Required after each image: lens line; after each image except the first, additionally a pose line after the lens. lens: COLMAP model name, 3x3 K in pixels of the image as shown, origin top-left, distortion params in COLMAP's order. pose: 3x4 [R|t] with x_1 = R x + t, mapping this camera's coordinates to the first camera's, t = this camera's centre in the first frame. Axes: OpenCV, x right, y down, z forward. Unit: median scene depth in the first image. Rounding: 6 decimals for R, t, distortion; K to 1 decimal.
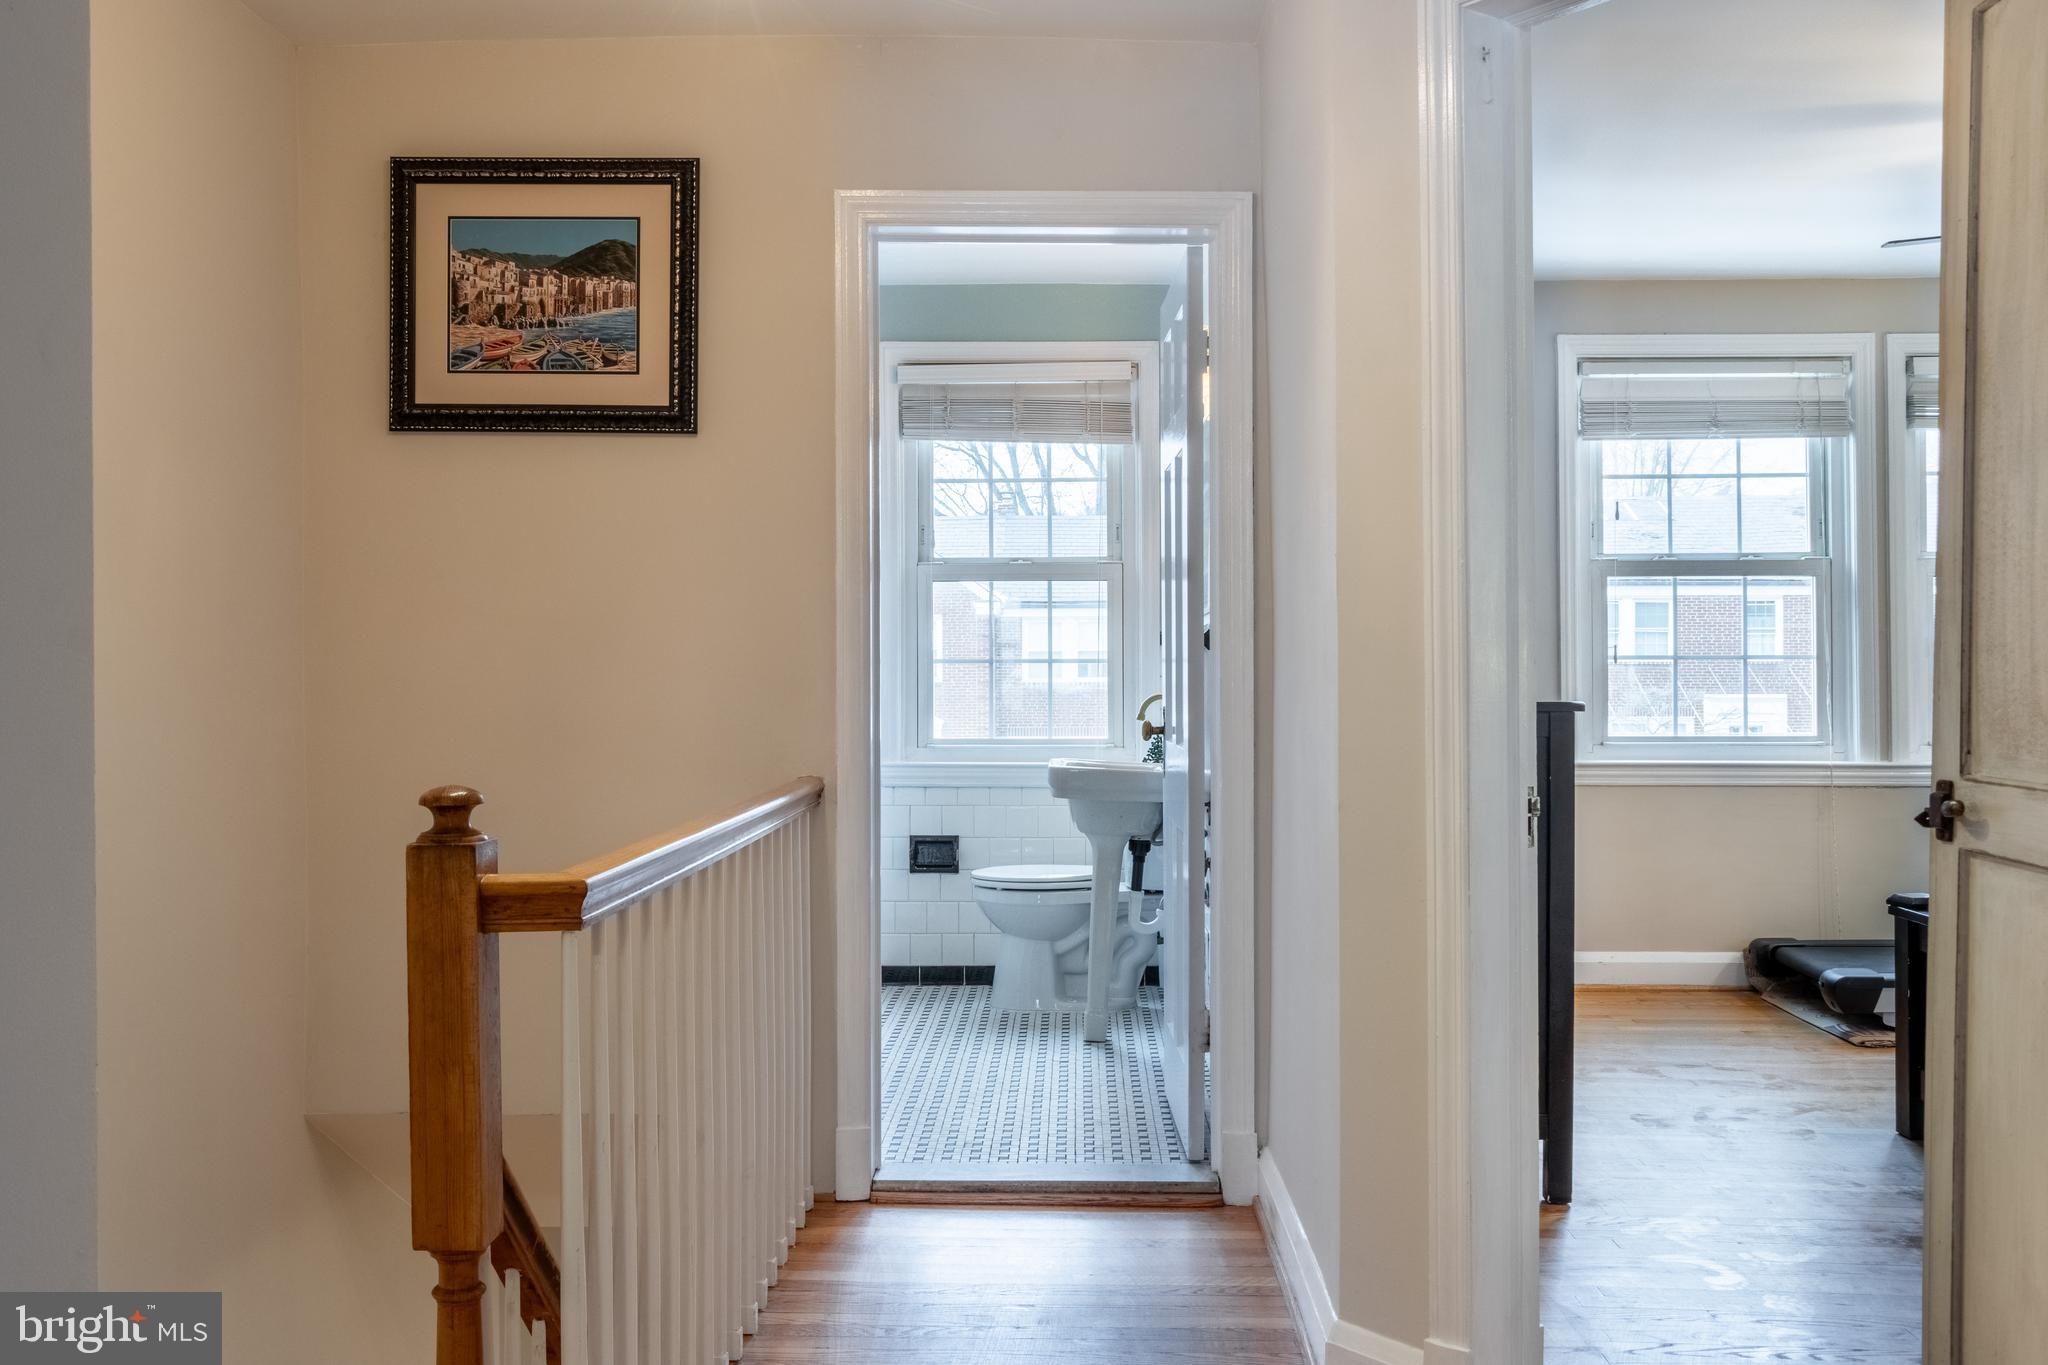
lens RADIAL K [[2001.5, 0, 1024.0], [0, 2001.5, 682.5], [0, 0, 1]] dist [-0.003028, -0.004754]
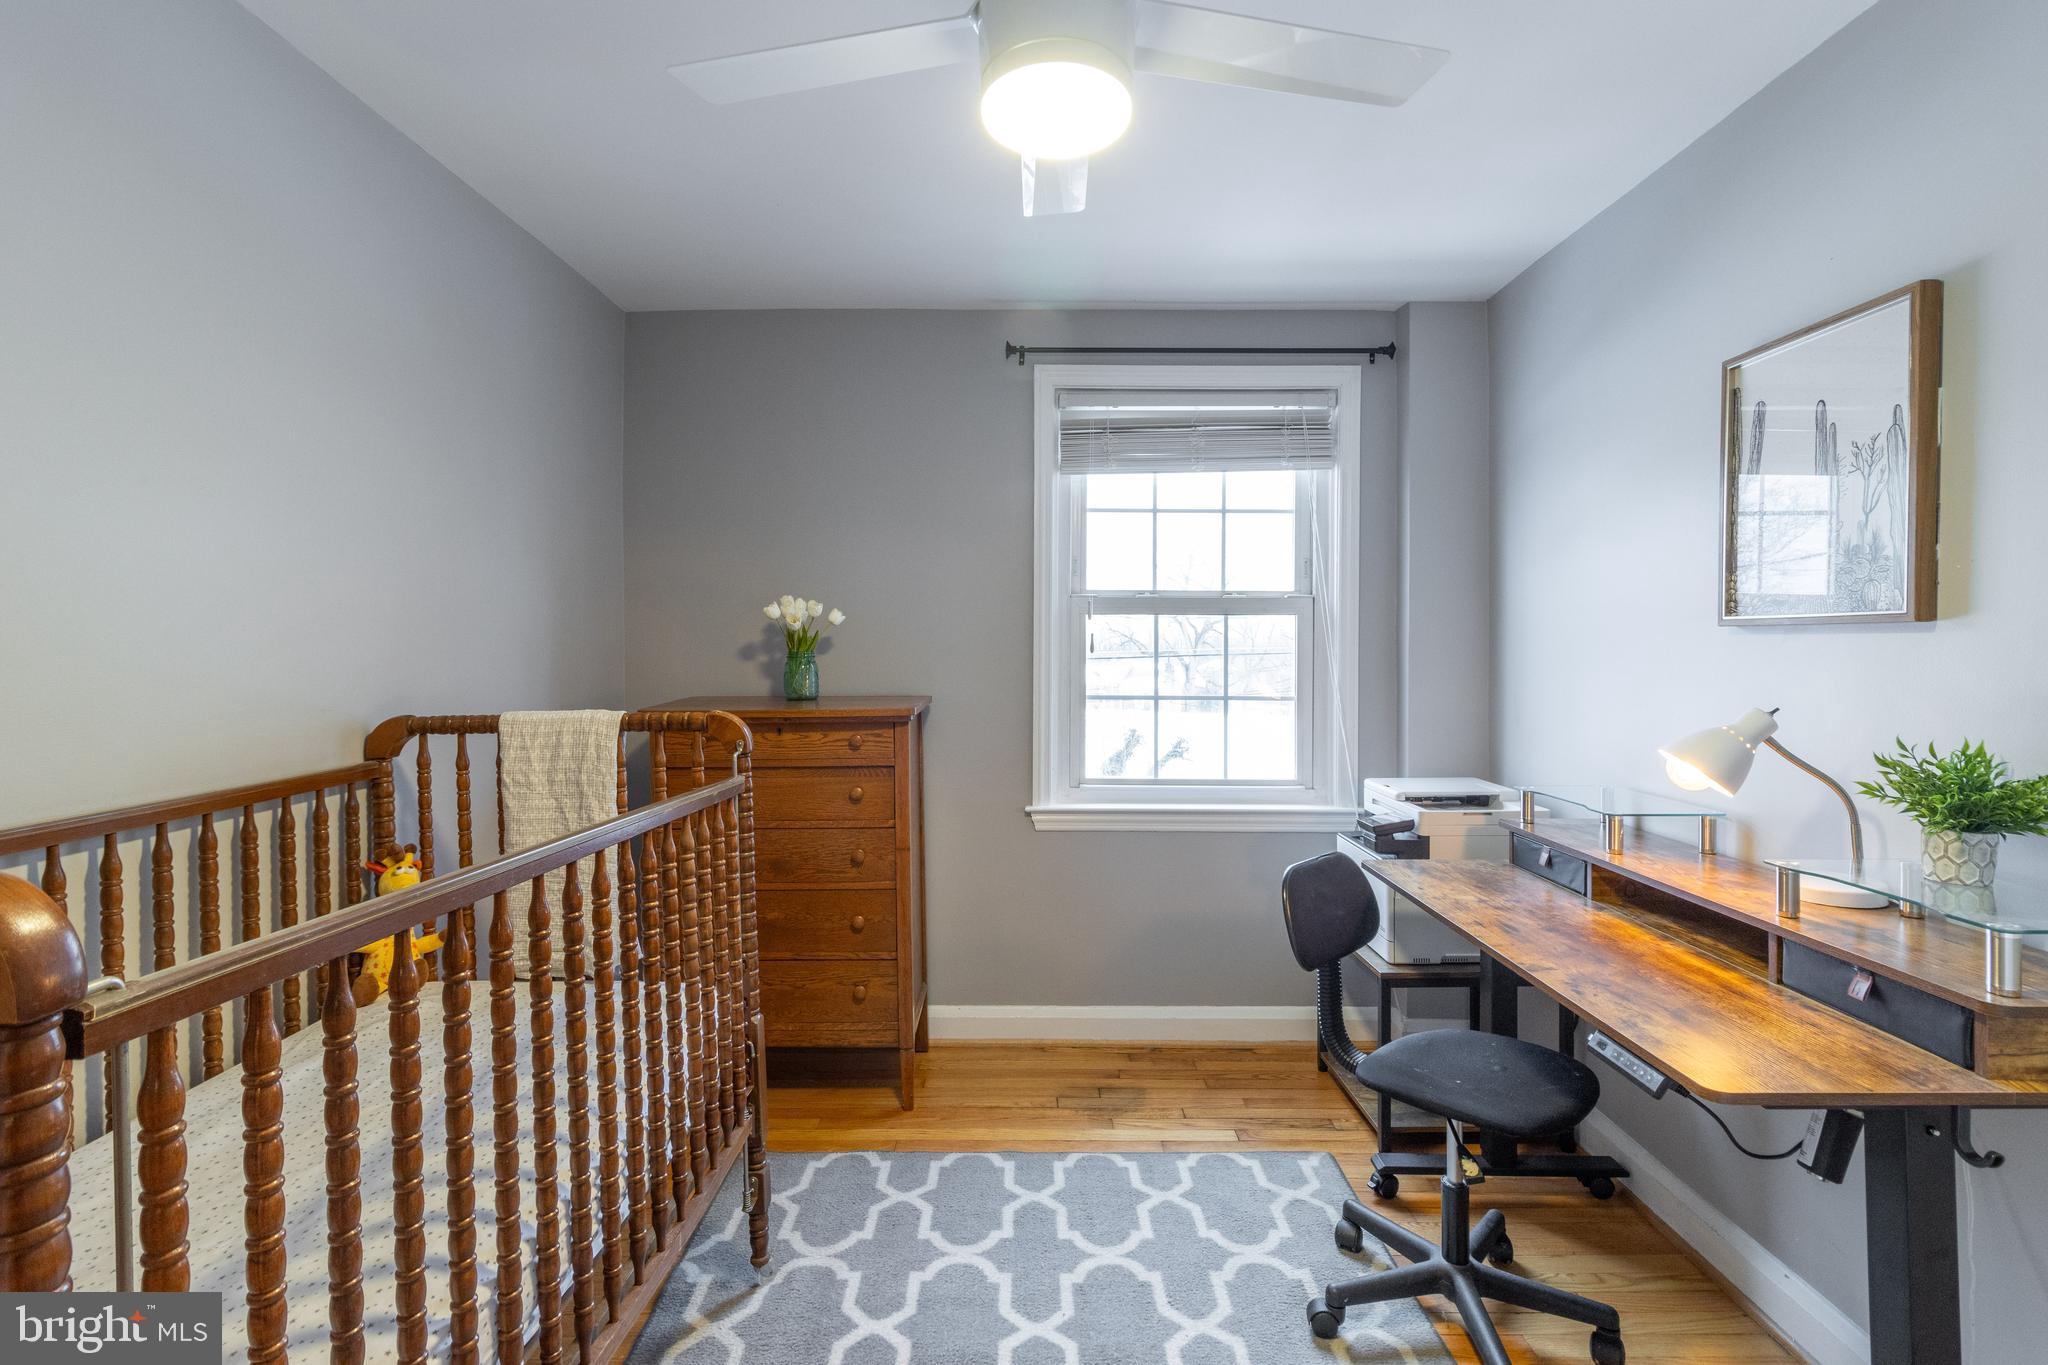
lens RADIAL K [[940.0, 0, 1027.2], [0, 940.0, 639.6], [0, 0, 1]] dist [0.001214, -0.000140]
pose [[0.999811, 0.009171, 0.017157, 0.256097], [-0.008987, 0.999902, -0.010749, -0.035575], [-0.017253, 0.010593, 0.999795, 0.544472]]
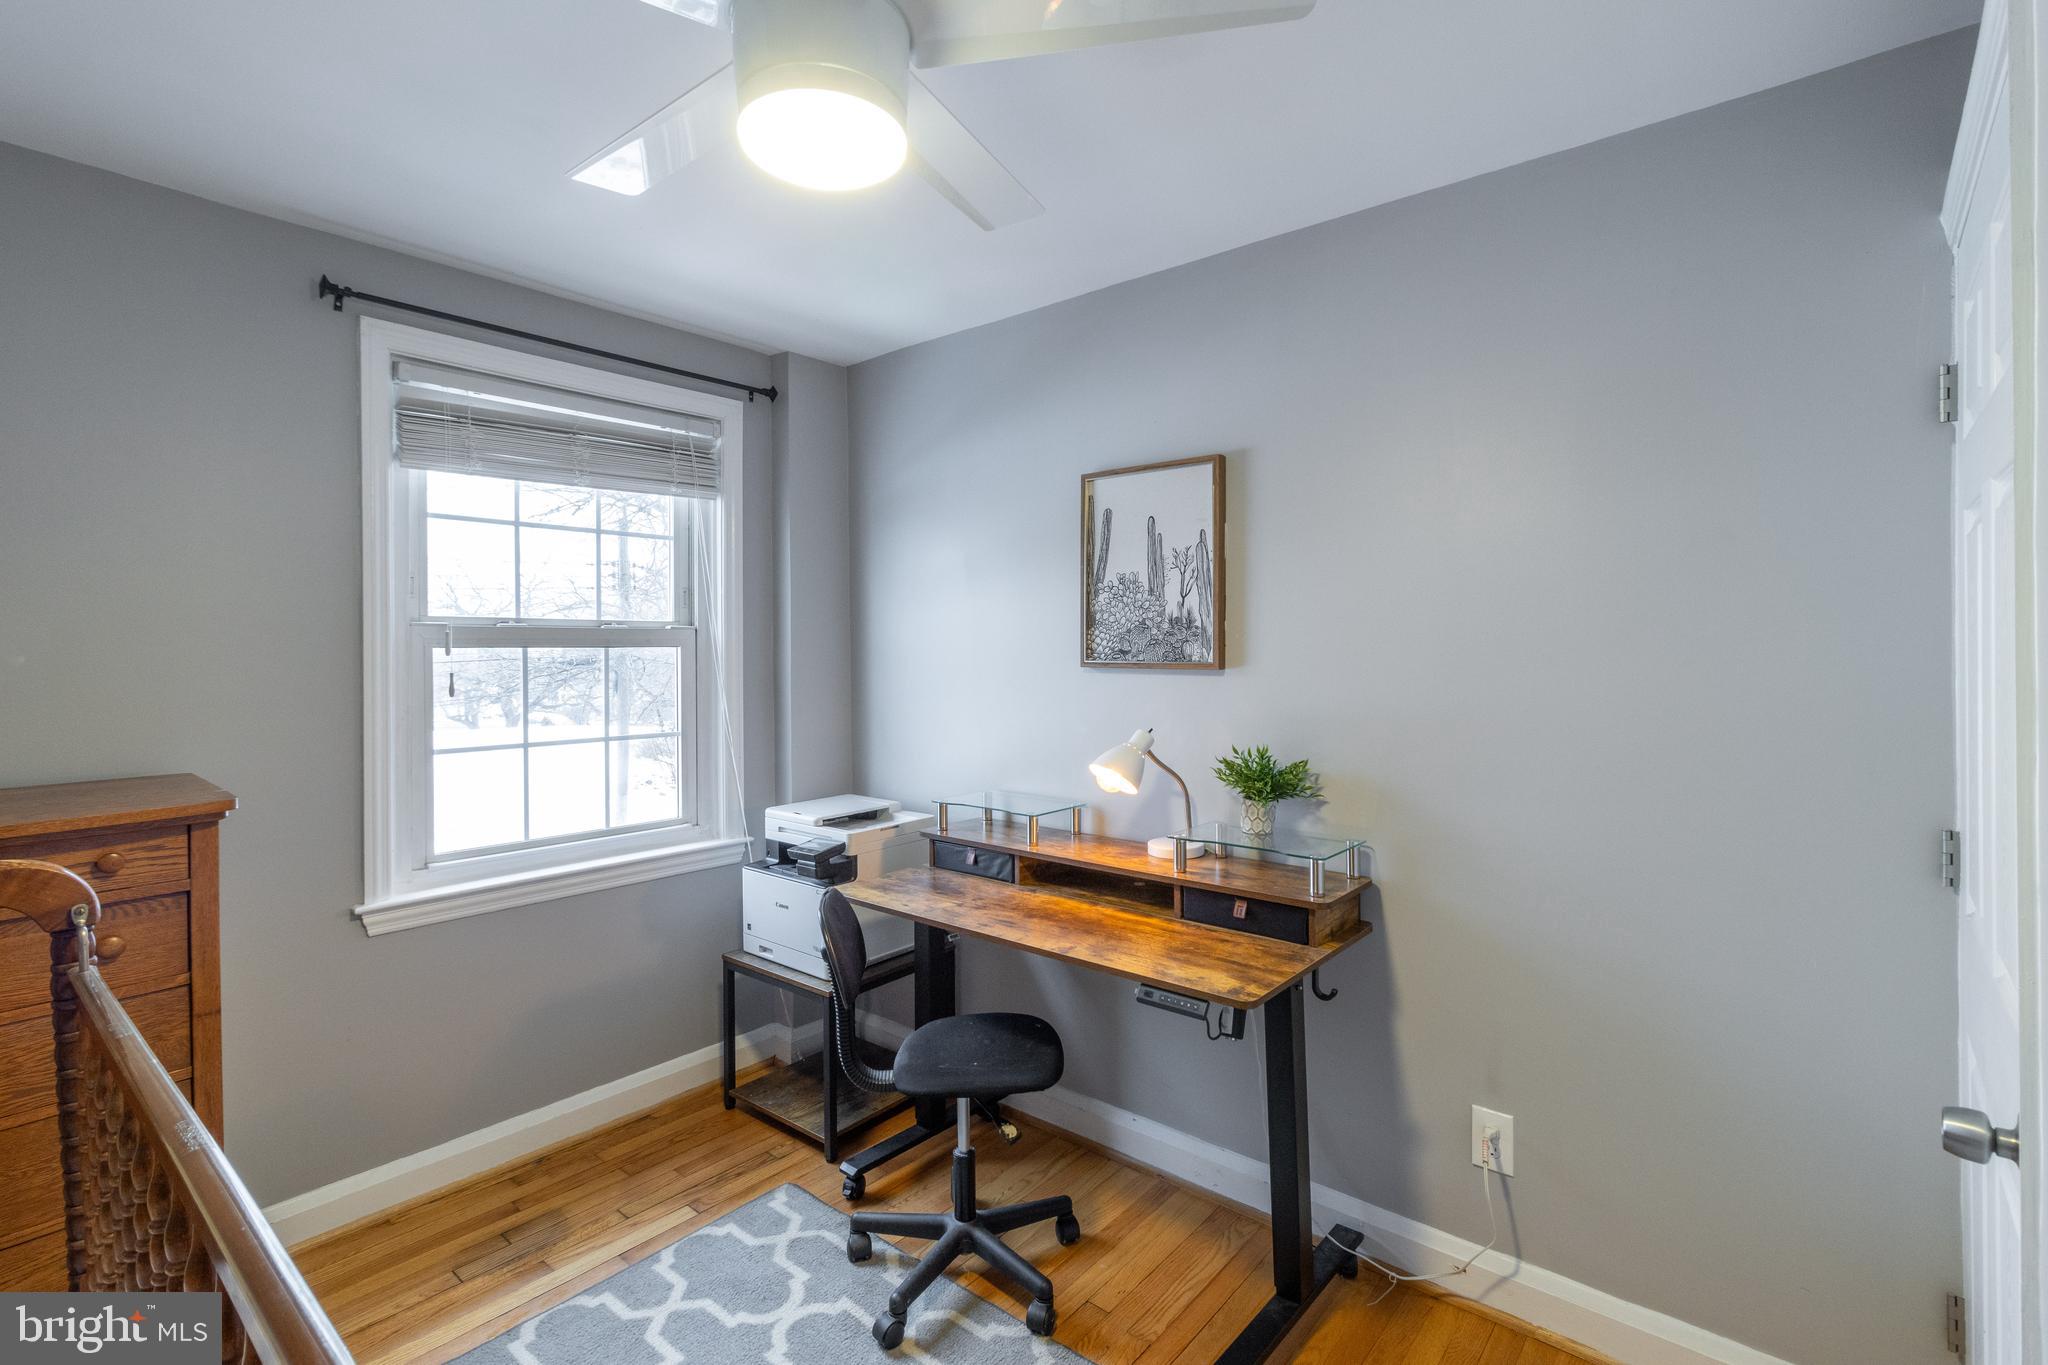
lens RADIAL K [[940.0, 0, 1027.2], [0, 940.0, 639.6], [0, 0, 1]] dist [0.001214, -0.000140]
pose [[0.629375, 0.009144, 0.777048, 0.154194], [0.003423, 0.999888, -0.014540, -0.050223], [-0.777094, 0.011811, 0.629274, 0.596555]]
